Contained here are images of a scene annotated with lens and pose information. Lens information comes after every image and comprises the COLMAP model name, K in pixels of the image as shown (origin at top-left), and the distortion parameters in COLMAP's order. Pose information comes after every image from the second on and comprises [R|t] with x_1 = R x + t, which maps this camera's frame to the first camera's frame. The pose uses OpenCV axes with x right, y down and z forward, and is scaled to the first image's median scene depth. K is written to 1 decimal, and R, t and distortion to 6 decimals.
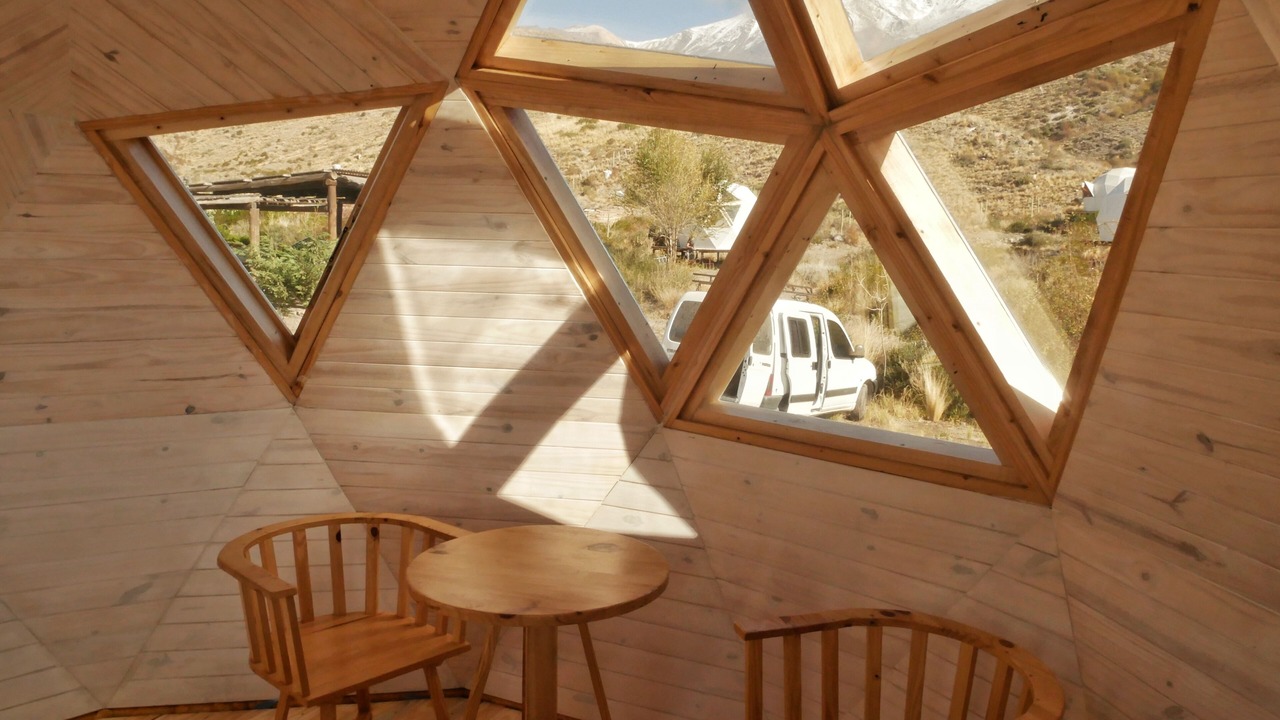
lens RADIAL K [[976.2, 0, 640.0], [0, 976.2, 360.0], [0, 0, 1]] dist [-0.071966, 0.031093]
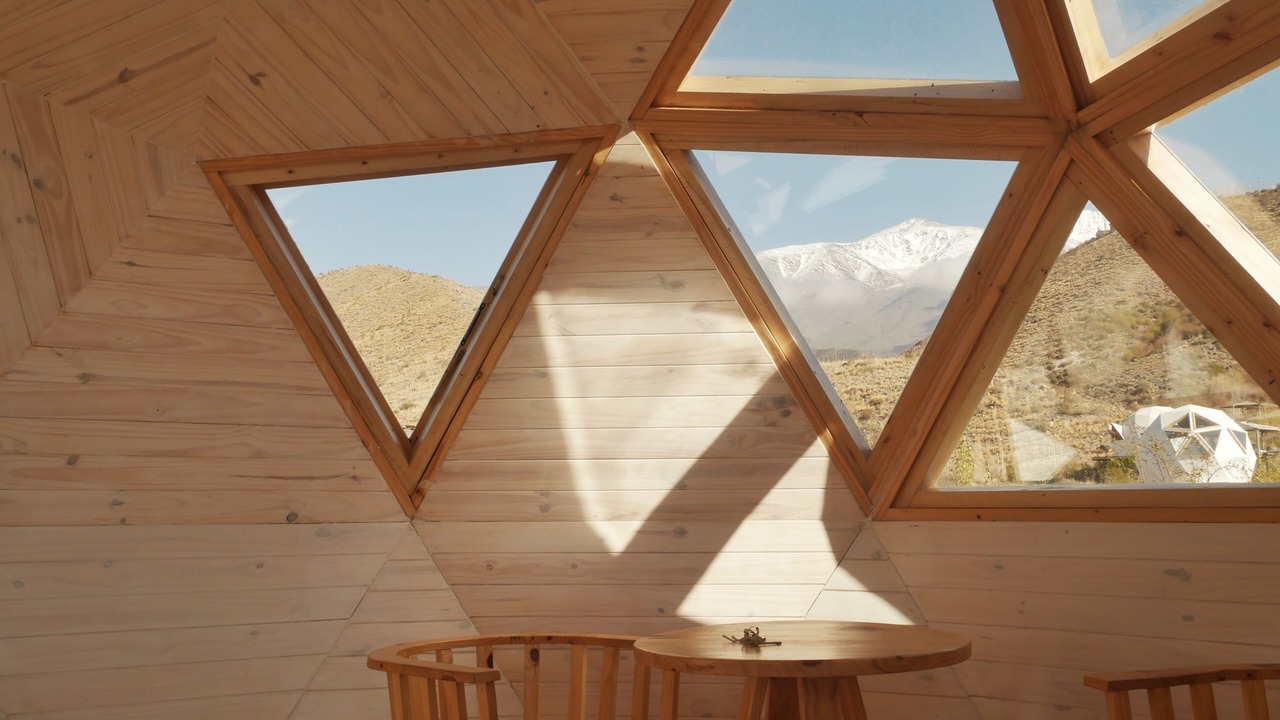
lens RADIAL K [[1107.7, 0, 640.0], [0, 1107.7, 360.0], [0, 0, 1]] dist [-0.018694, 0.003657]
pose [[0.998836, -0.027201, 0.039825, -0.214885], [0.036805, 0.963553, -0.264973, 0.185241], [-0.031166, 0.266130, 0.963433, 0.064844]]
